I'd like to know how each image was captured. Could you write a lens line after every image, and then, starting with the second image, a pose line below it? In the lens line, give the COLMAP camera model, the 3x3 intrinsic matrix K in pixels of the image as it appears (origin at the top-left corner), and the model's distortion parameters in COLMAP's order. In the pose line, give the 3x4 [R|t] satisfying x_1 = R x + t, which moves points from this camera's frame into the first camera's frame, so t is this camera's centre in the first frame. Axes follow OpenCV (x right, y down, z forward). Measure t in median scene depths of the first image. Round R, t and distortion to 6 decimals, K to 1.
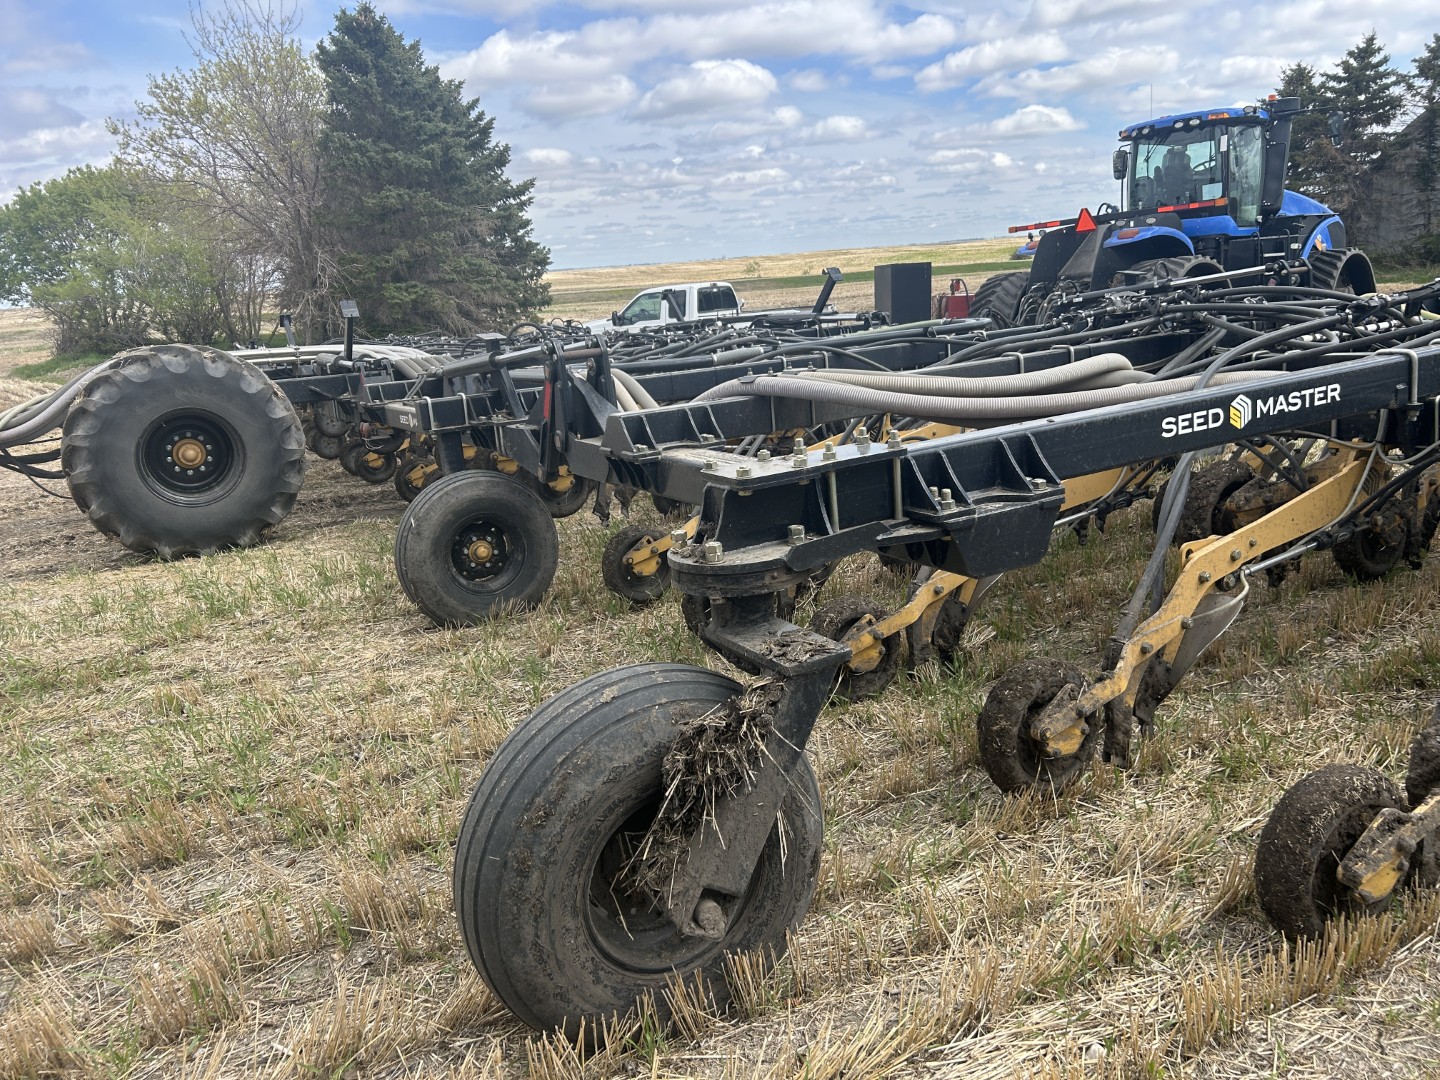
lens RADIAL K [[1128.6, 0, 731.4], [0, 1128.6, 541.3], [0, 0, 1]] dist [0.016039, -0.006836]
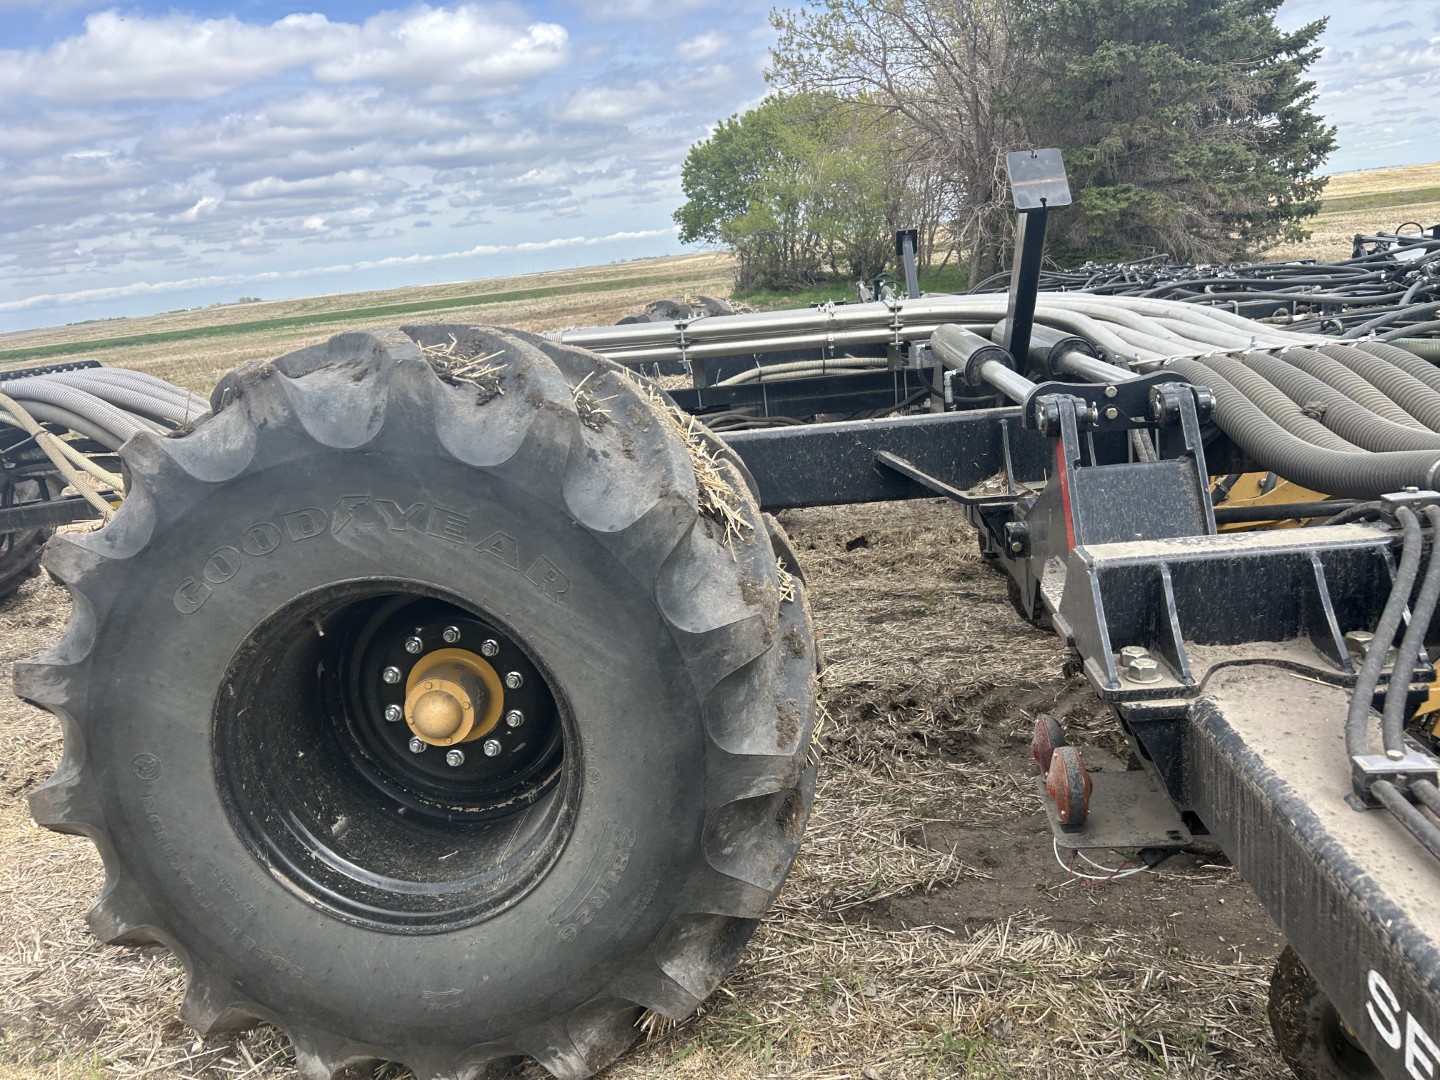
lens RADIAL K [[1128.6, 0, 718.0], [0, 1128.6, 545.3], [0, 0, 1]] dist [0.016039, -0.006836]
pose [[0.836535, 0.112701, -0.536197, -0.086675], [-0.077625, 0.993124, 0.087635, -0.047750], [0.542387, -0.031688, 0.839531, 0.255963]]
